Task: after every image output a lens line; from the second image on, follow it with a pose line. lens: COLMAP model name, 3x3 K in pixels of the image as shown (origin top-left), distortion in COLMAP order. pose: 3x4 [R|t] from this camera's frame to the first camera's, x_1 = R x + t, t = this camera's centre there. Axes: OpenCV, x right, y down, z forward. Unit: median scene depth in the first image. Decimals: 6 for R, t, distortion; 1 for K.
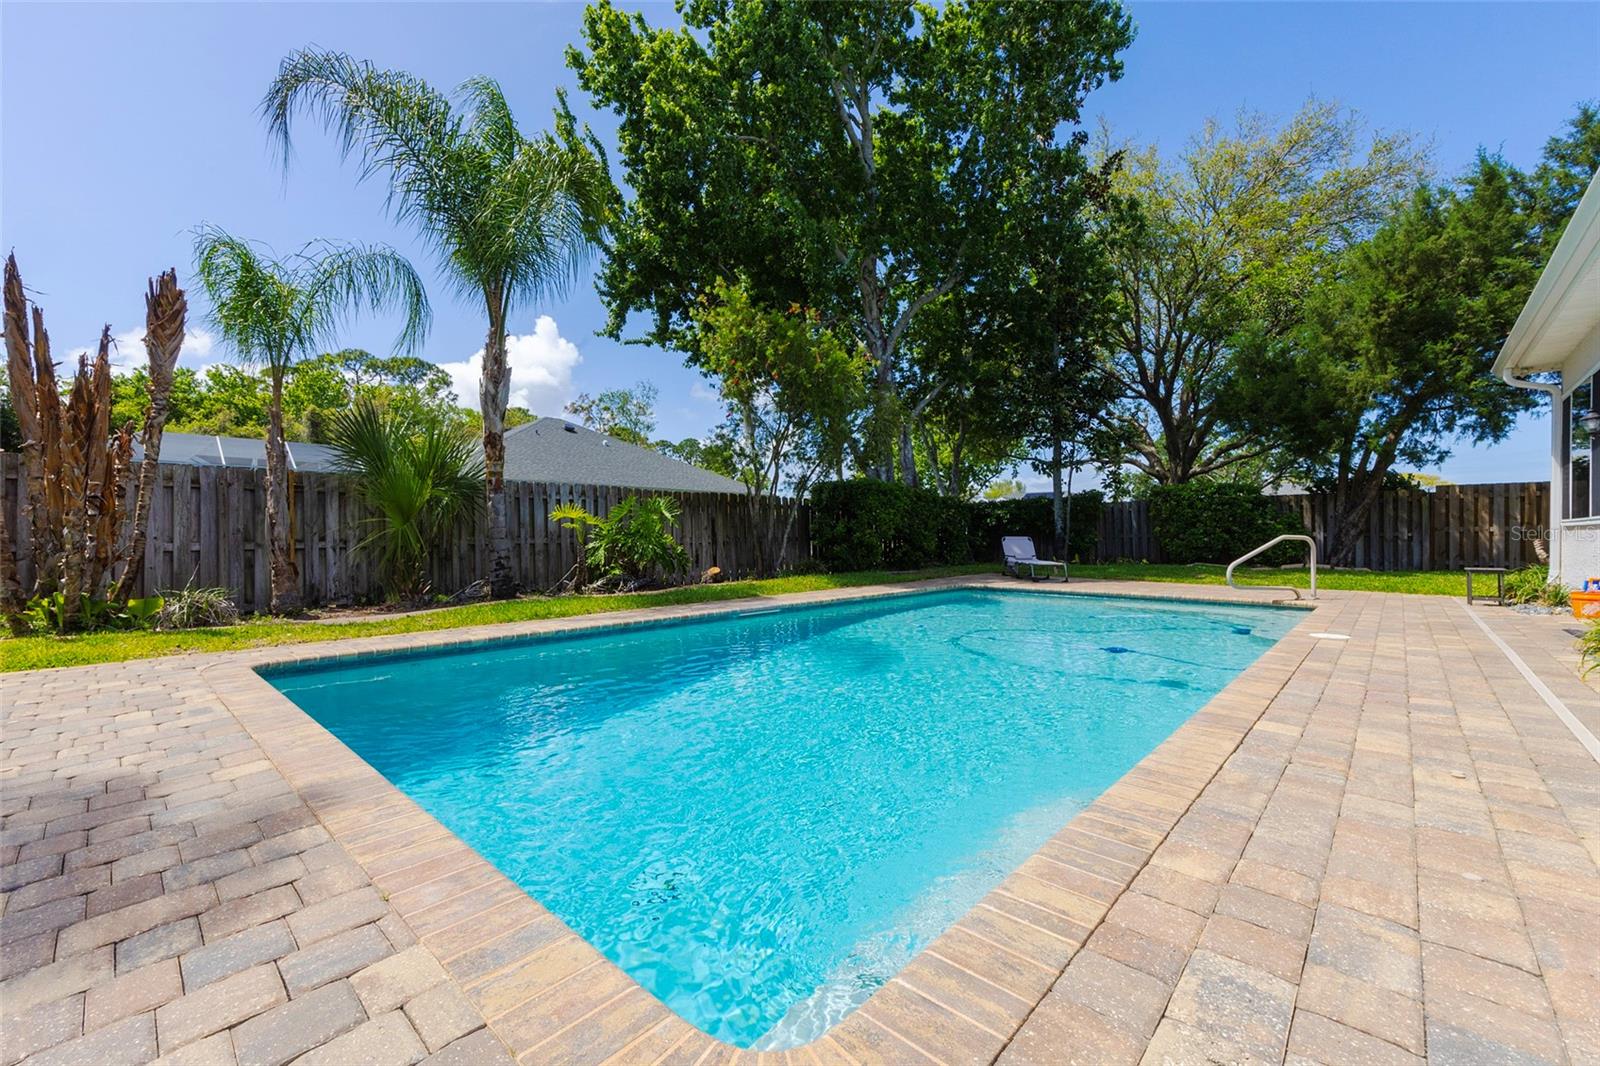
lens RADIAL K [[645.4, 0, 793.1], [0, 645.4, 545.0], [0, 0, 1]] dist [0.000593, 0.000494]
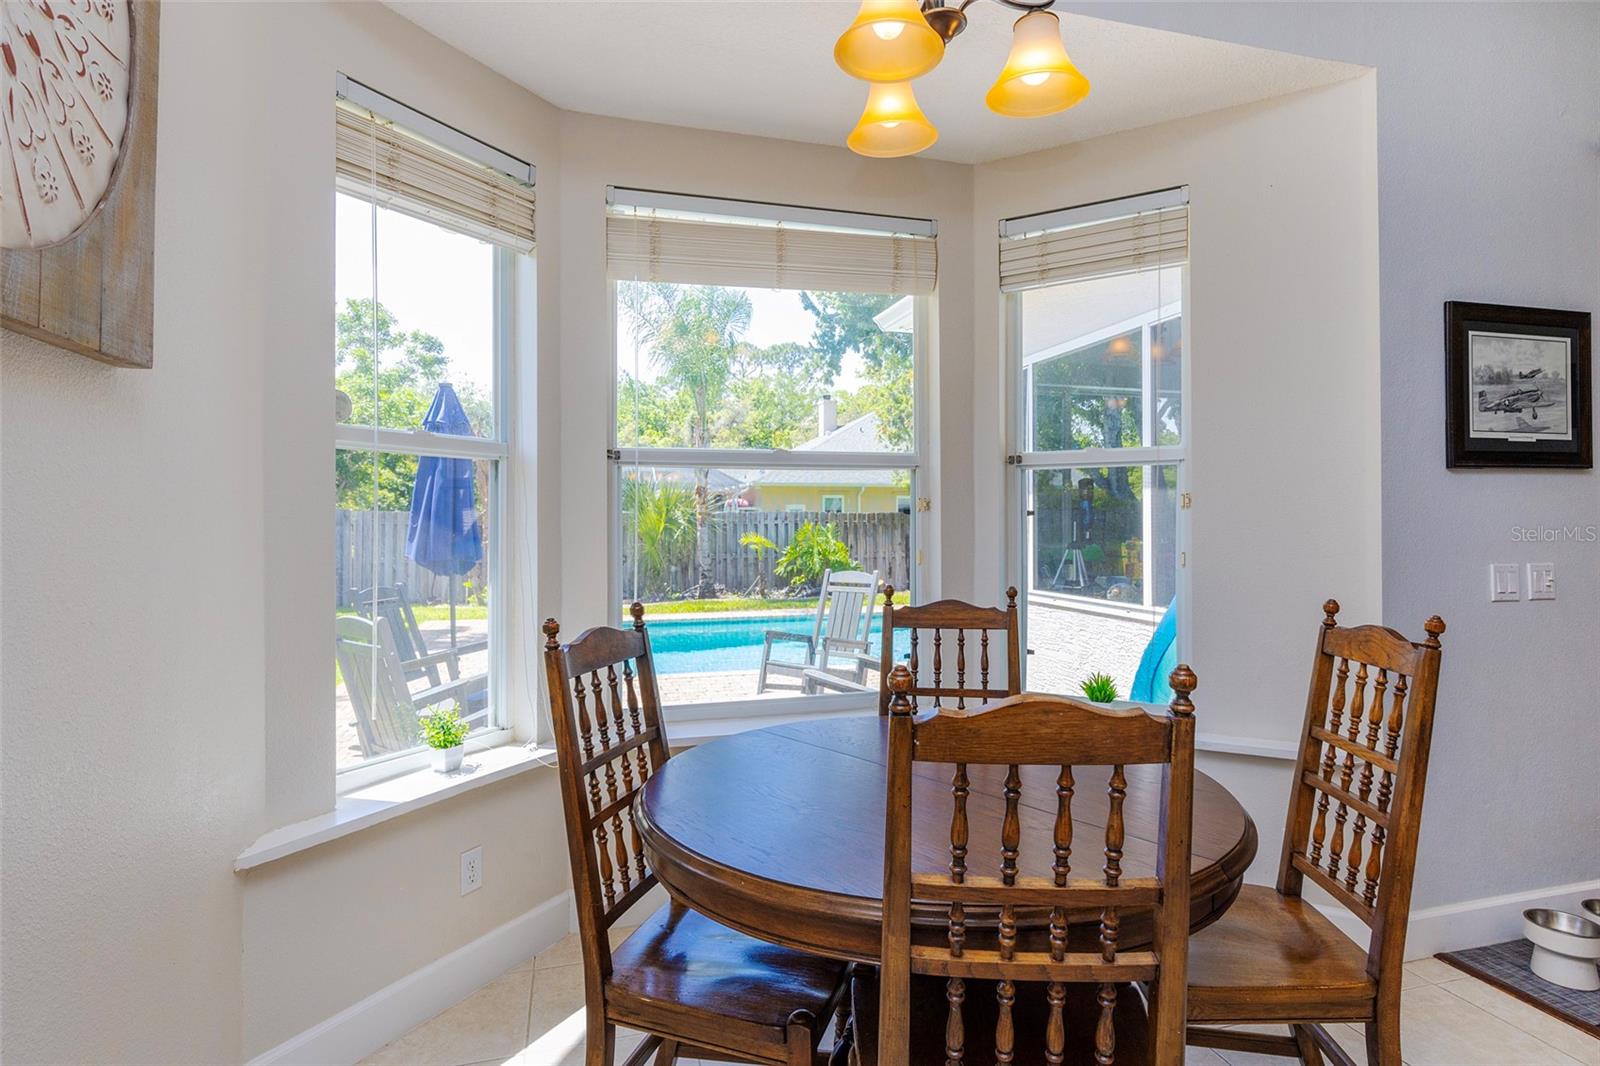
lens RADIAL K [[825.5, 0, 800.0], [0, 825.5, 533.0], [0, 0, 1]] dist [-0.001805, -0.000505]
pose [[0.857292, 0.003265, -0.514820, 0.478682], [-0.006253, 0.999972, -0.004071, -0.039372], [0.514792, 0.006709, 0.857289, -0.344771]]
